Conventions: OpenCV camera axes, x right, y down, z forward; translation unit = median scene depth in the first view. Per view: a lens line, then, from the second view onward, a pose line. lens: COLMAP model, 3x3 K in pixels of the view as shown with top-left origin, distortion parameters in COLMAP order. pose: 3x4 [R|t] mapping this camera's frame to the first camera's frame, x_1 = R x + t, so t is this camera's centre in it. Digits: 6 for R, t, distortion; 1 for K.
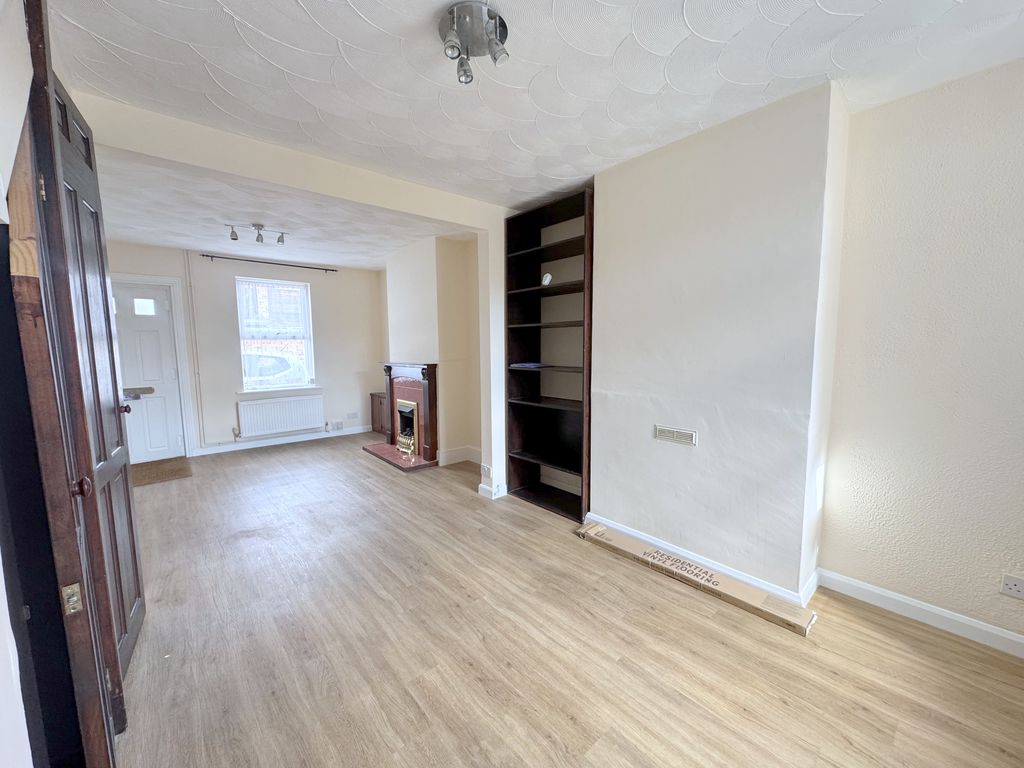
lens RADIAL K [[401.7, 0, 513.2], [0, 401.7, 384.6], [0, 0, 1]] dist [-0.006037, 0.000052]
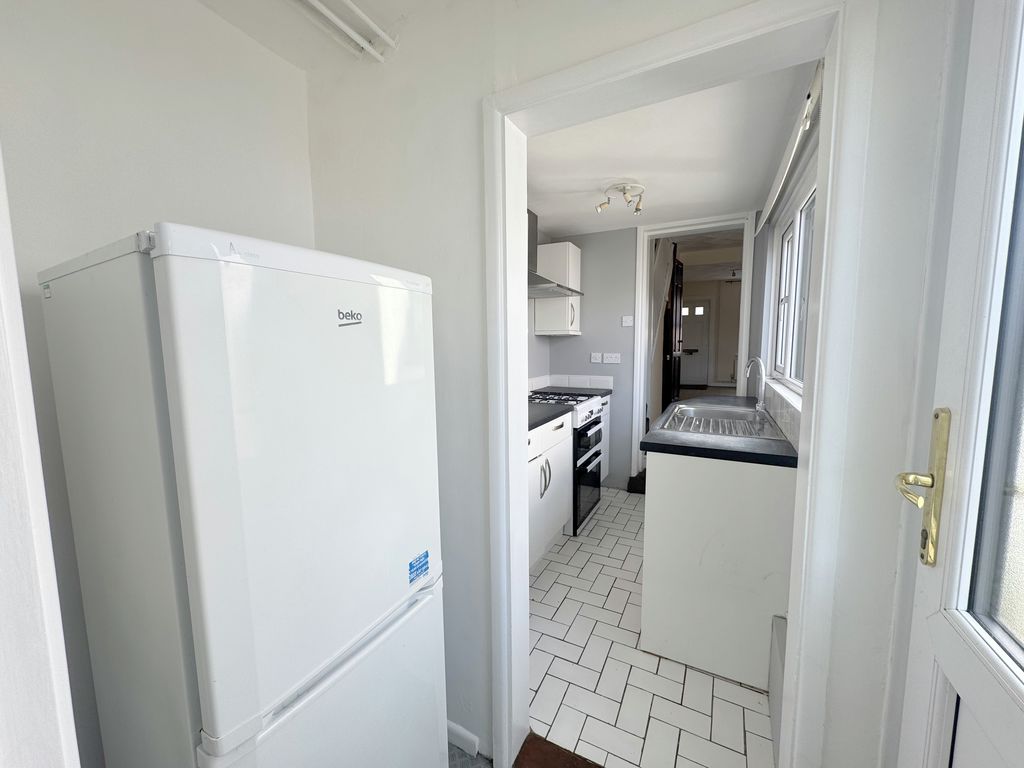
lens RADIAL K [[401.7, 0, 511.7], [0, 401.7, 385.3], [0, 0, 1]] dist [-0.006037, 0.000052]
pose [[0.354614, 0.097630, -0.929902, 1.474496], [-0.090118, 0.993472, 0.069939, 0.274526], [0.930660, 0.059000, 0.361097, -1.330235]]
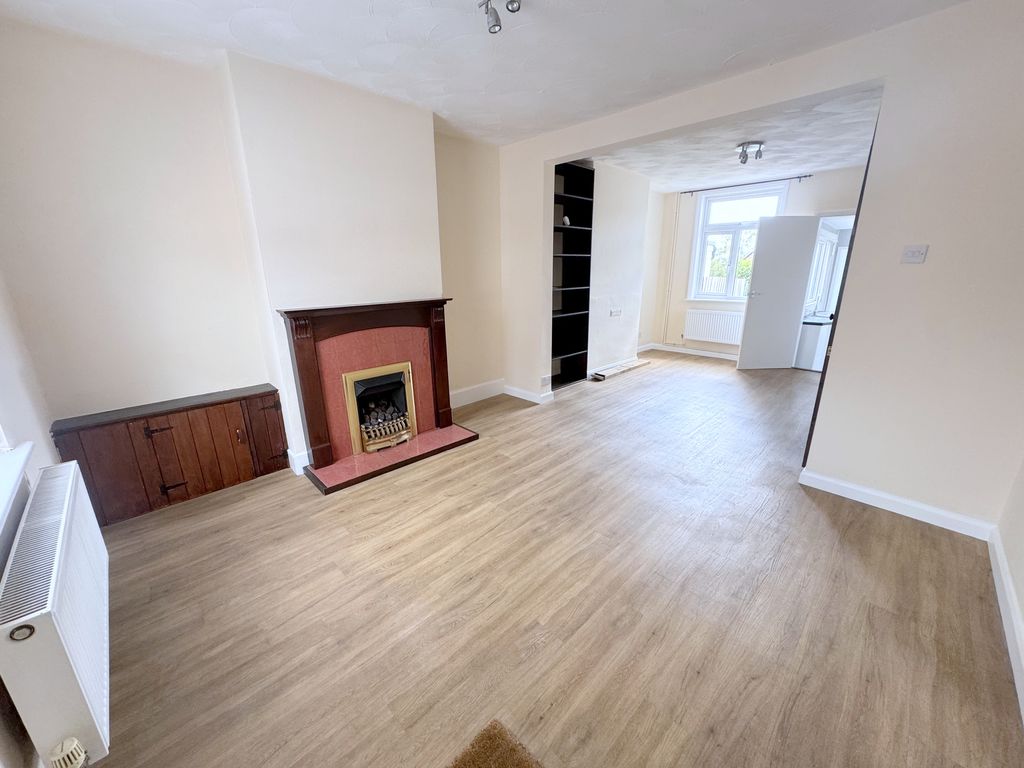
lens RADIAL K [[401.7, 0, 509.8], [0, 401.7, 381.3], [0, 0, 1]] dist [-0.006037, 0.000052]
pose [[-0.049525, -0.265216, 0.962916, -1.813288], [0.110870, 0.956681, 0.269201, -0.169948], [-0.992600, 0.120090, -0.017975, 1.704823]]
